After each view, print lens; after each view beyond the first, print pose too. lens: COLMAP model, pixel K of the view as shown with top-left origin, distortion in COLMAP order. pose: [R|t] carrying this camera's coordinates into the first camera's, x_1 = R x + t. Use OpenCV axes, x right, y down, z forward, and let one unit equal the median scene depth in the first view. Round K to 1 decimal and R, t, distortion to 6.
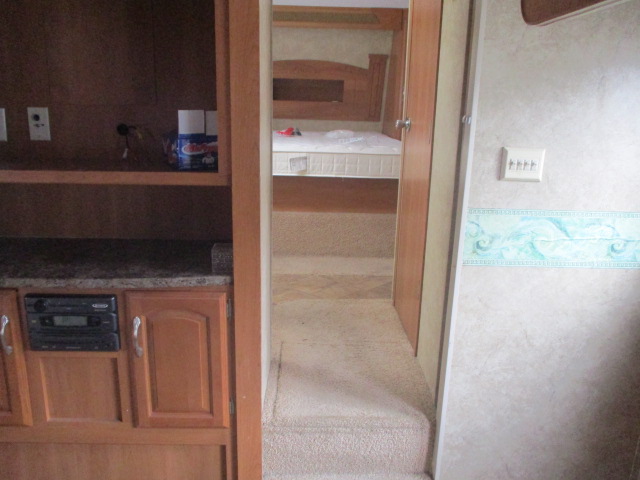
lens RADIAL K [[533.6, 0, 320.0], [0, 533.6, 240.0], [0, 0, 1]] dist [-0.033494, 0.007459]
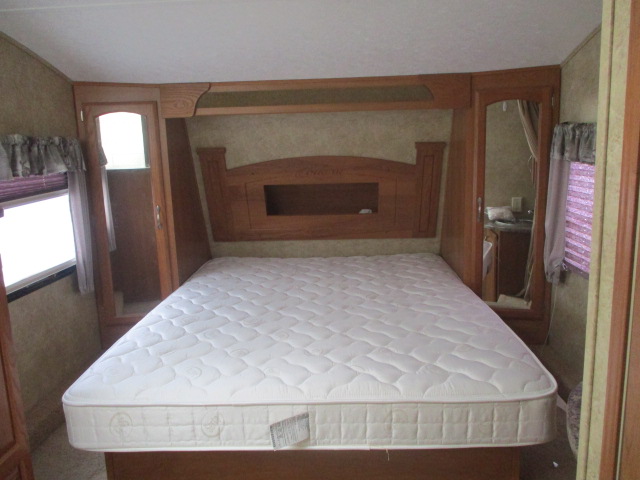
lens RADIAL K [[533.6, 0, 320.0], [0, 533.6, 240.0], [0, 0, 1]] dist [-0.033494, 0.007459]
pose [[0.996674, -0.042978, -0.069244, 0.050017], [0.037529, 0.996234, -0.078166, -0.555633], [0.072343, 0.075307, 0.994533, 1.081670]]
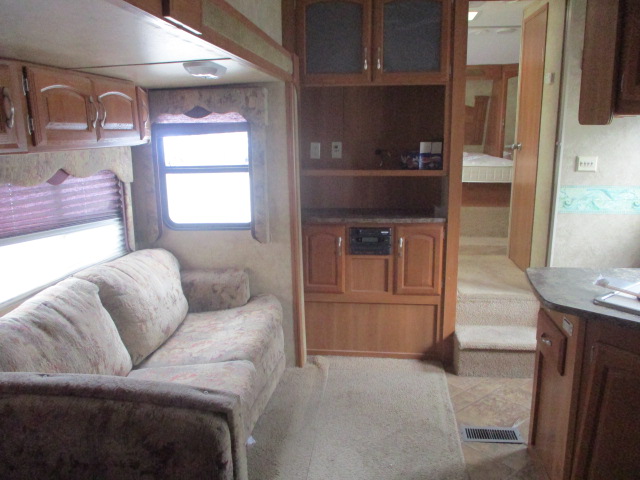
lens RADIAL K [[533.6, 0, 320.0], [0, 533.6, 240.0], [0, 0, 1]] dist [-0.033494, 0.007459]
pose [[0.991502, -0.002879, -0.130058, -0.369401], [-0.003114, 0.998943, -0.045852, 0.241123], [0.130052, 0.045867, 0.990446, -1.122127]]
